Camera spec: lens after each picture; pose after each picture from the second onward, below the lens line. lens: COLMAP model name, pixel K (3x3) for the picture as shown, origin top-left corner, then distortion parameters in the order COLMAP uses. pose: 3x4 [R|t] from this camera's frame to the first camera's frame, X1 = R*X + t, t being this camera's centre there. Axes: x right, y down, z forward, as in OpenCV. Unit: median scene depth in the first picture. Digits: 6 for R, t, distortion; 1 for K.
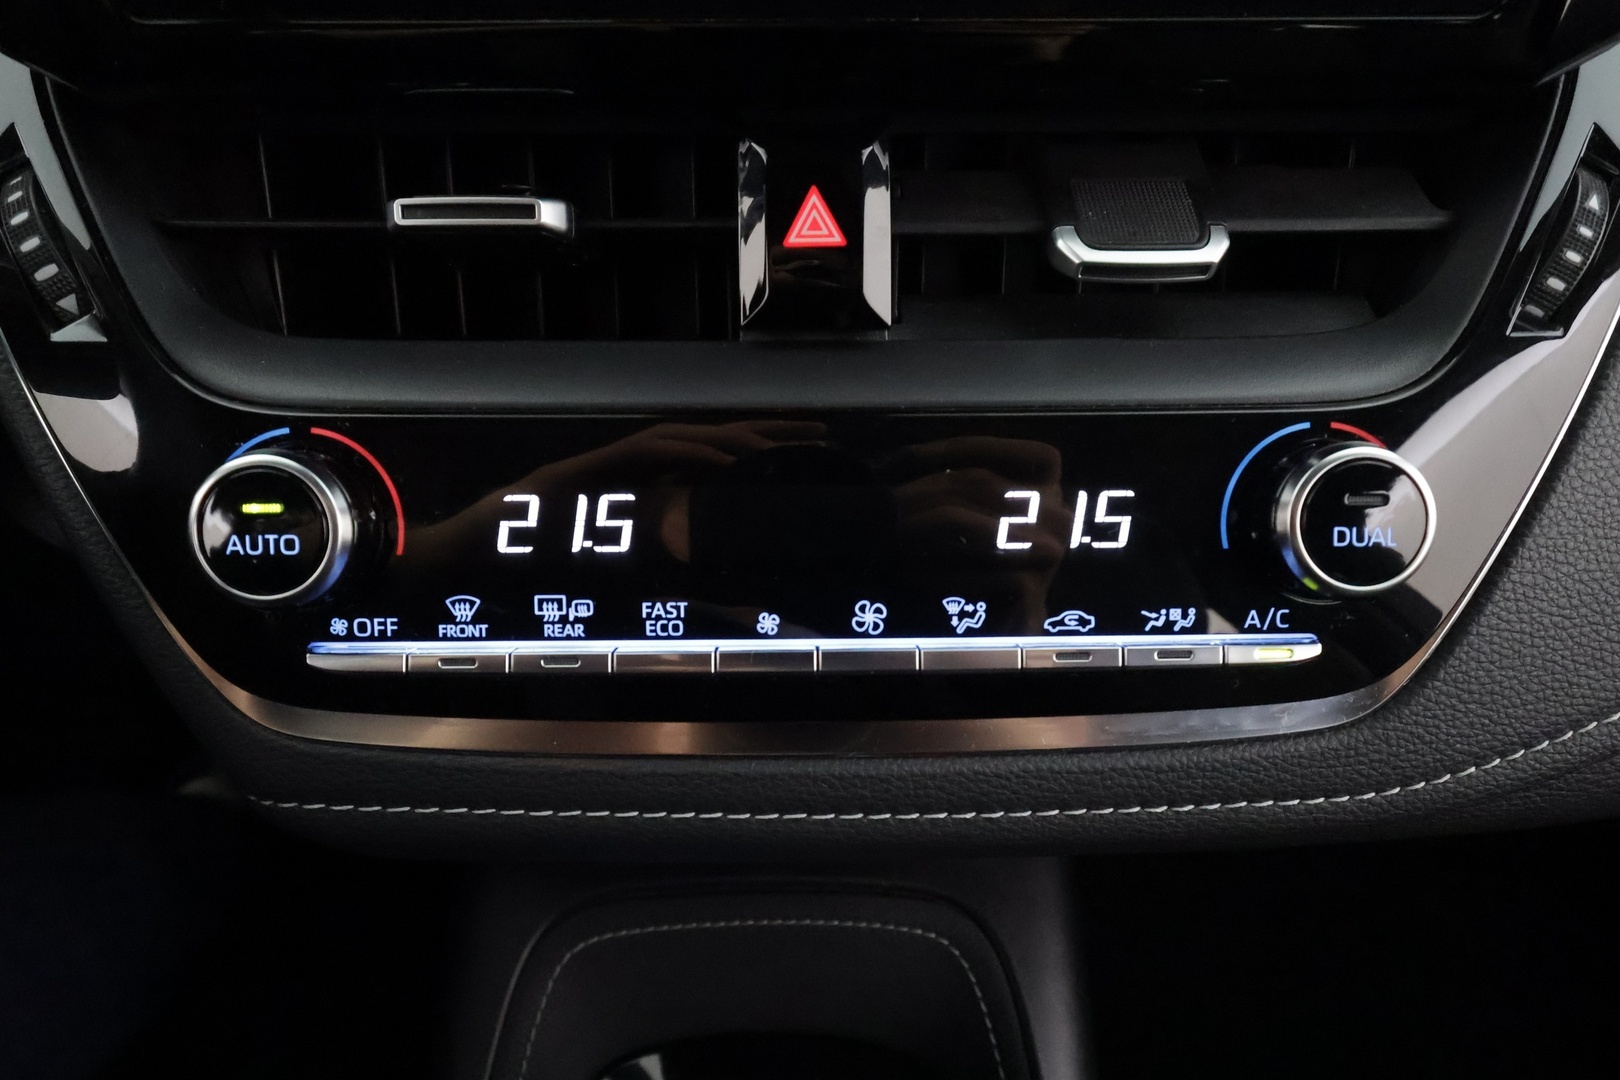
lens RADIAL K [[1058.2, 0, 821.5], [0, 1058.2, 531.0], [0, 0, 1]] dist [-0.000104, -0.000441]
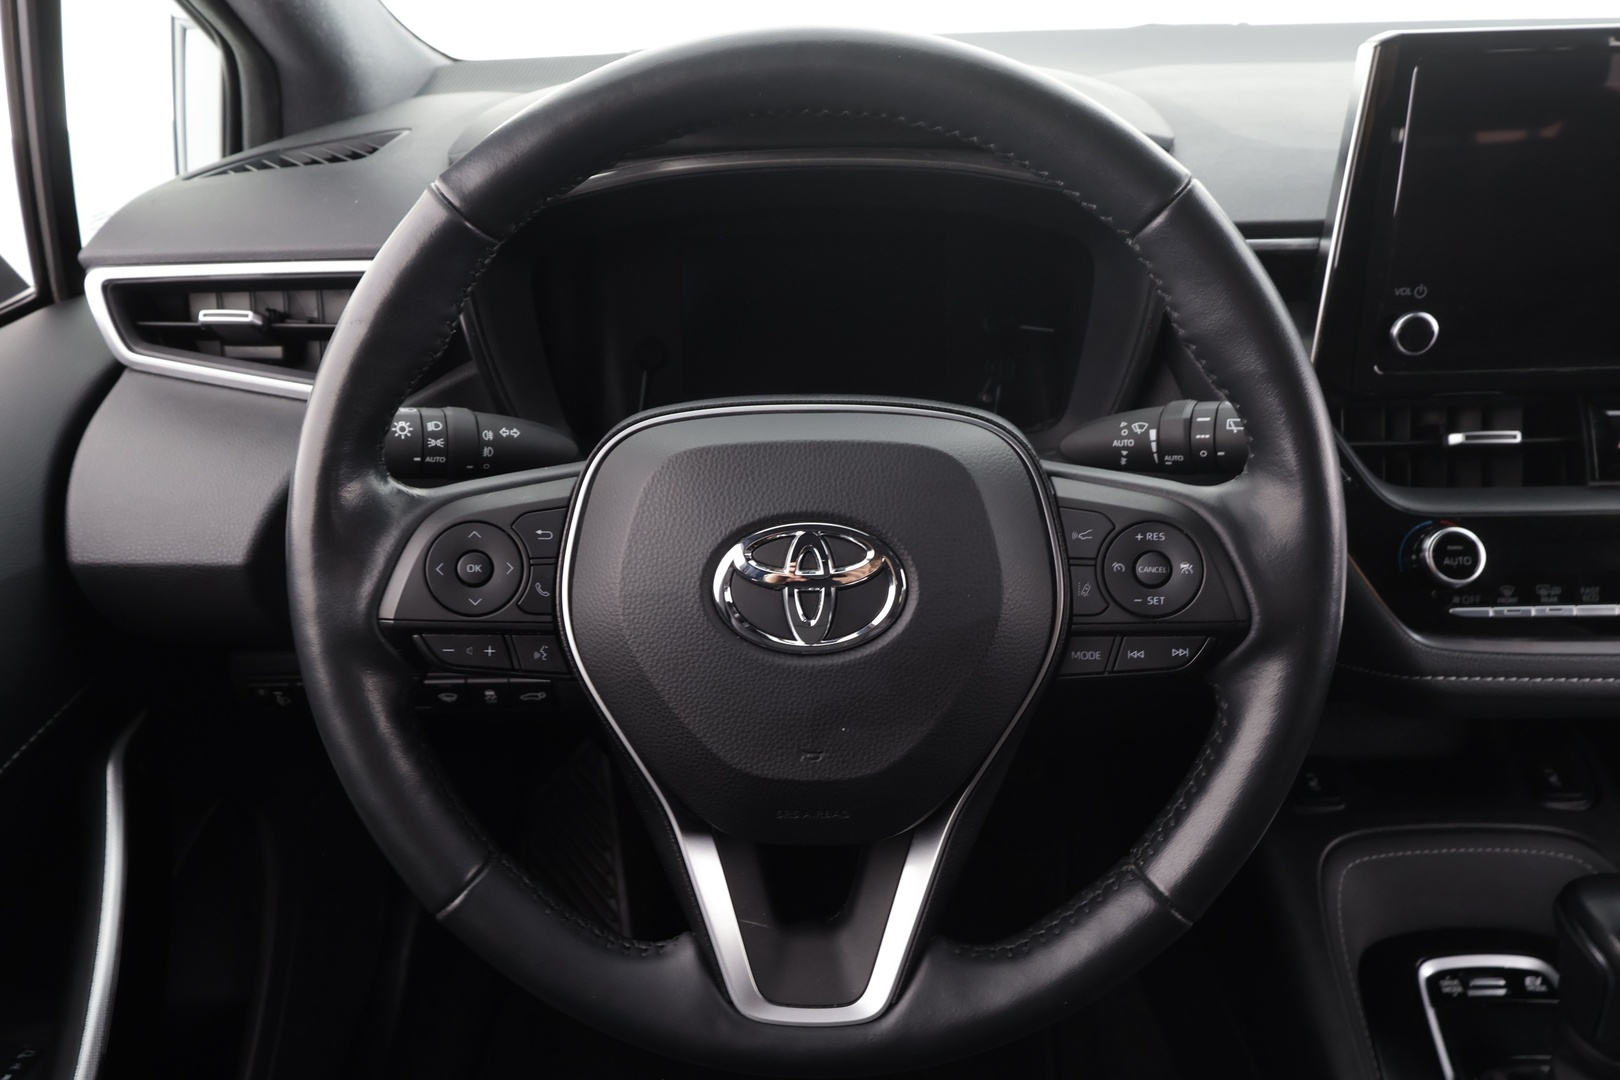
lens RADIAL K [[1221.8, 0, 797.2], [0, 1221.8, 546.3], [0, 0, 1]] dist [0.001098, -0.014224]
pose [[0.997544, -0.021330, -0.066718, -1.795027], [0.007459, 0.979438, -0.201607, 0.531008], [0.069646, 0.200614, 0.977192, -1.926204]]
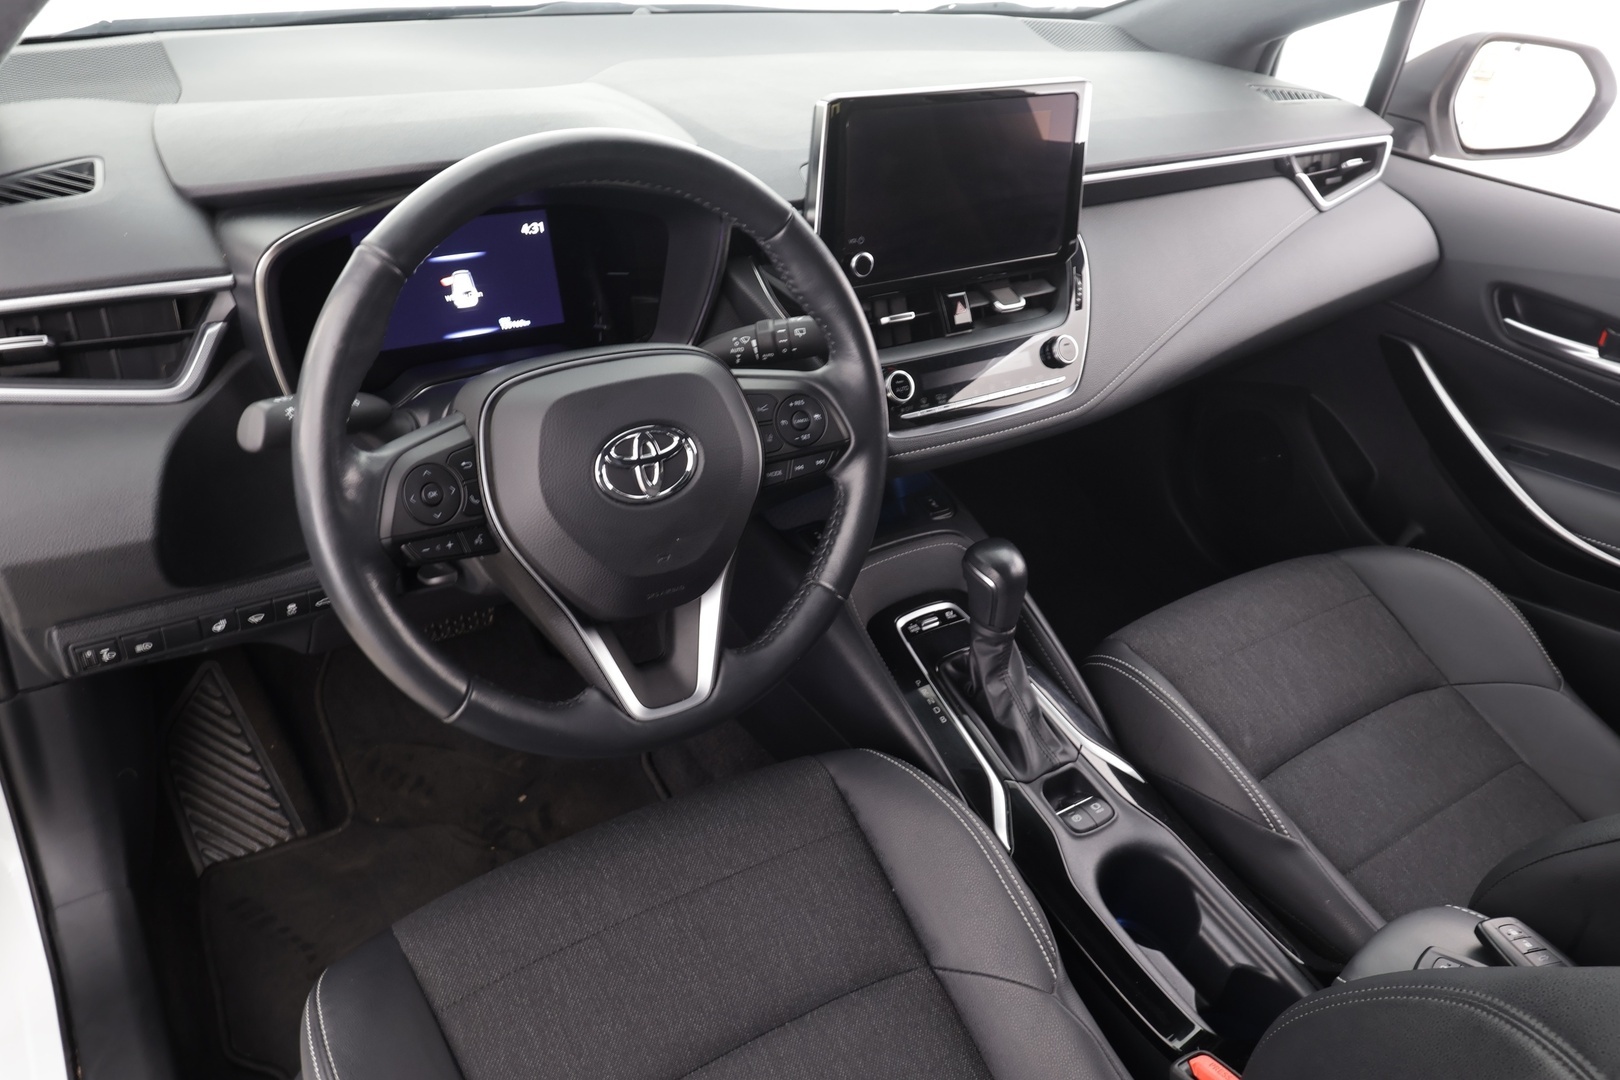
lens RADIAL K [[1190.8, 0, 809.4], [0, 1190.8, 547.8], [0, 0, 1]] dist [0.001993, 0.003402]
pose [[0.854770, -0.241685, 0.459299, -3.256334], [0.274736, 0.961505, -0.005345, 0.571063], [-0.440327, 0.130755, 0.888265, -3.253692]]
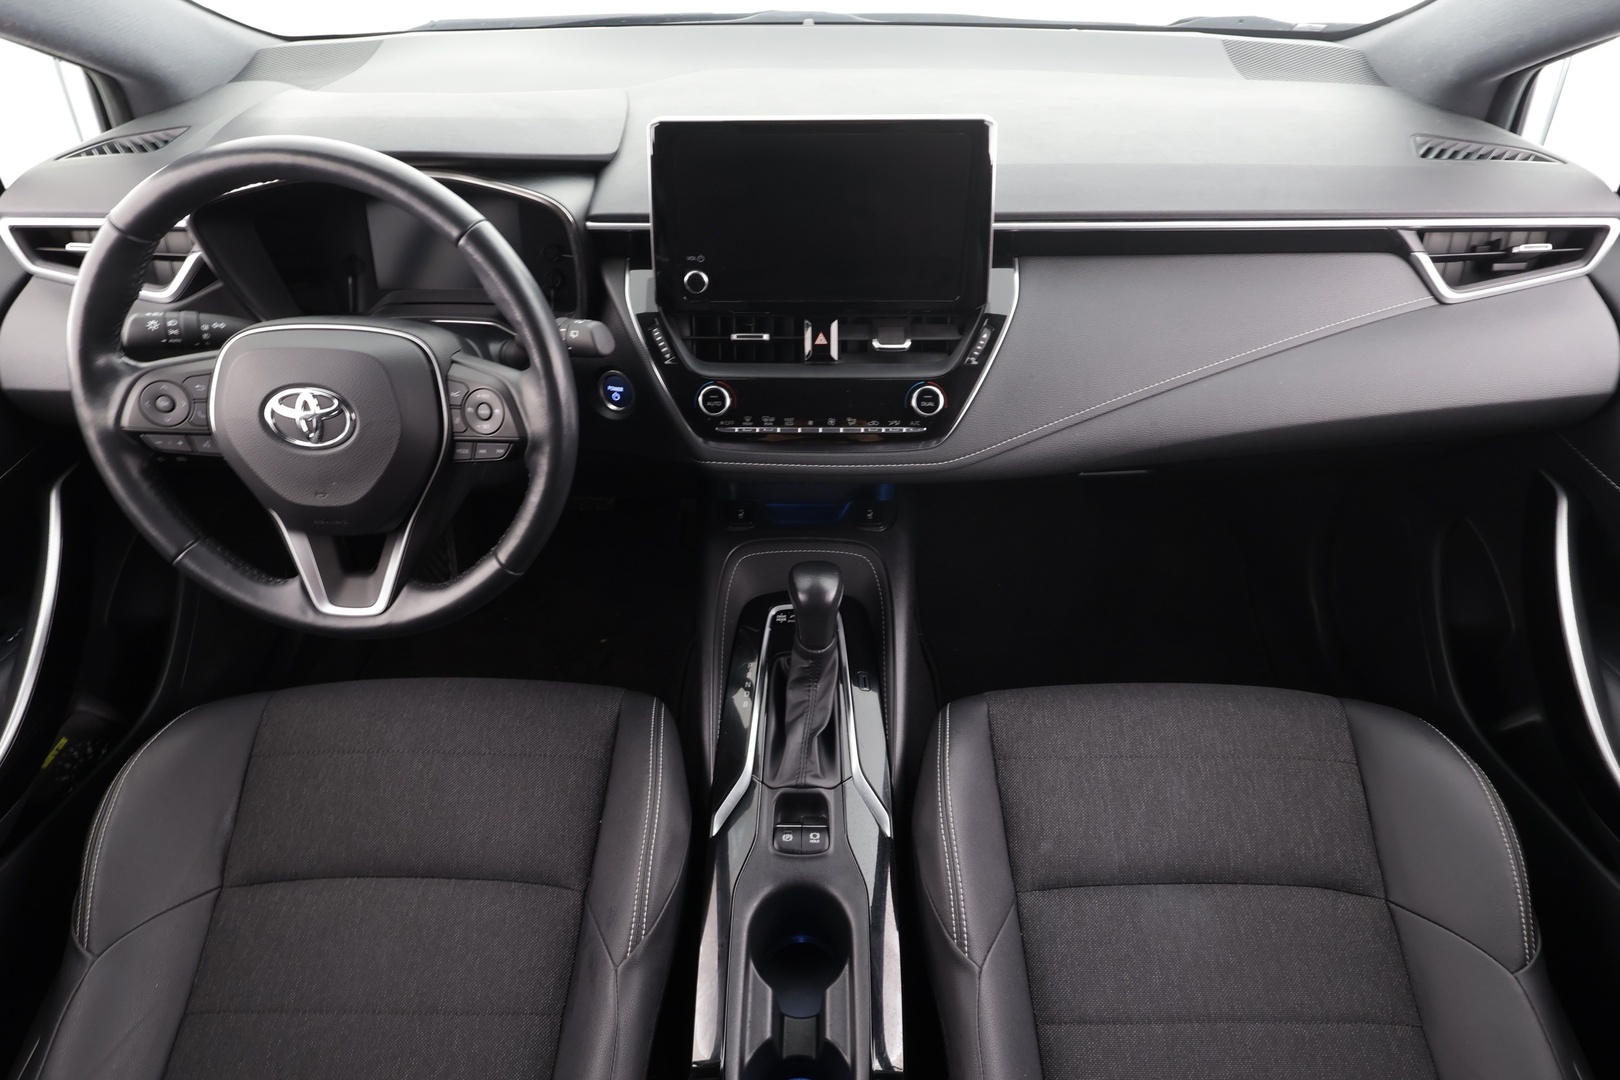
lens RADIAL K [[917.3, 0, 811.7], [0, 917.3, 555.3], [0, 0, 1]] dist [-0.005614, 0.003967]
pose [[0.998047, 0.015435, -0.060531, 0.216860], [-0.013231, 0.999241, 0.036645, 0.533537], [0.061051, -0.035772, 0.997493, -3.172079]]
